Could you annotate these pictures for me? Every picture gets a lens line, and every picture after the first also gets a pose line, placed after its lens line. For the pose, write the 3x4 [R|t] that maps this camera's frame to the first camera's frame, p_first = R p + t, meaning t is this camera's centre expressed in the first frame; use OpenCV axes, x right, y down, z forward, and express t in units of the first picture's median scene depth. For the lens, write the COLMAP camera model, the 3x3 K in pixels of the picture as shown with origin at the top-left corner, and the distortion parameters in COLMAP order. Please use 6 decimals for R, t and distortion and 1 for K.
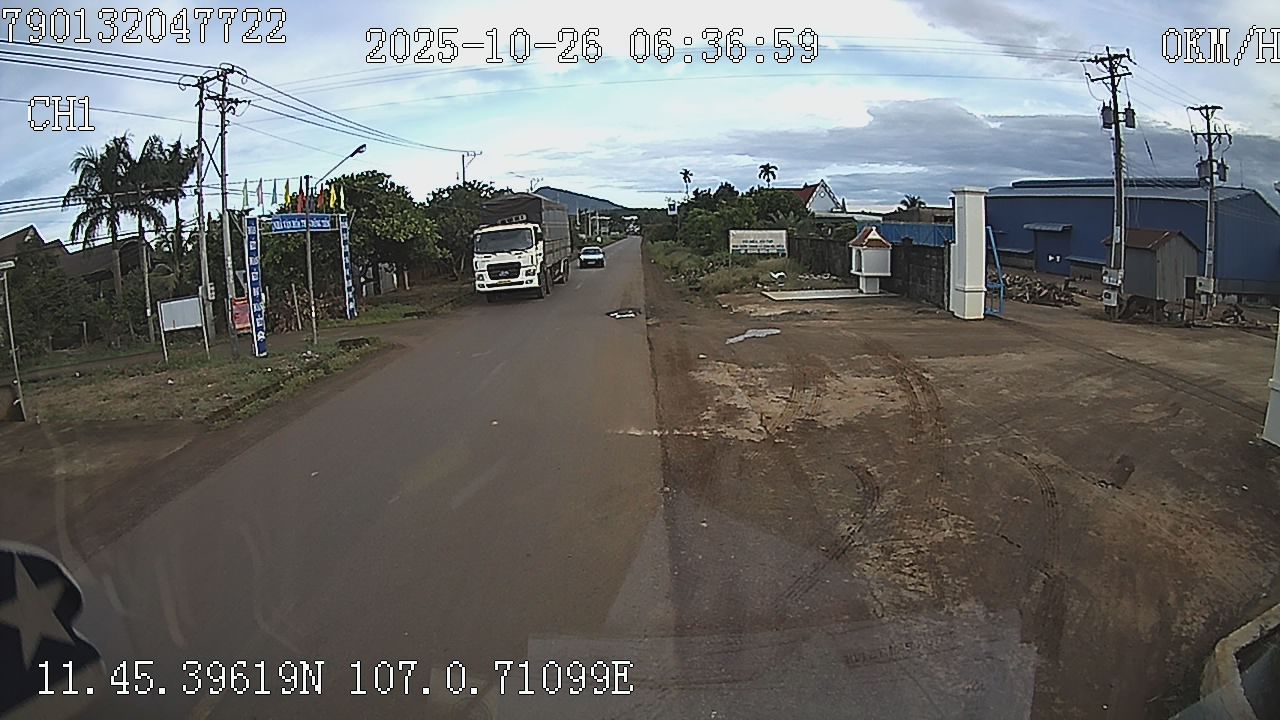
lens RADIAL K [[996.0, 0, 640.0], [0, 996.0, 360.0], [0, 0, 1]] dist [-0.553588, 0.218106]
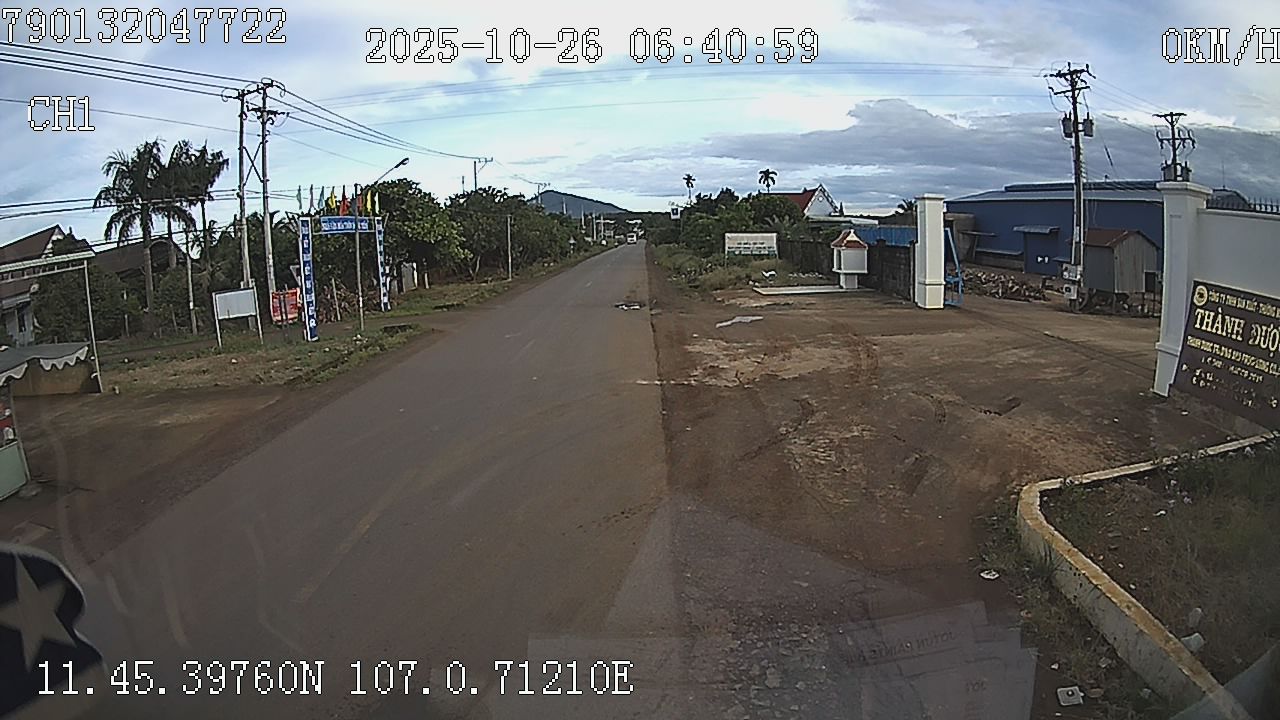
lens RADIAL K [[996.0, 0, 640.0], [0, 996.0, 360.0], [0, 0, 1]] dist [-0.553588, 0.218106]
pose [[0.999993, 0.000166, -0.003808, -0.000632], [-0.000180, 0.999993, -0.003805, 0.017896], [0.003807, 0.003805, 0.999986, -0.127340]]
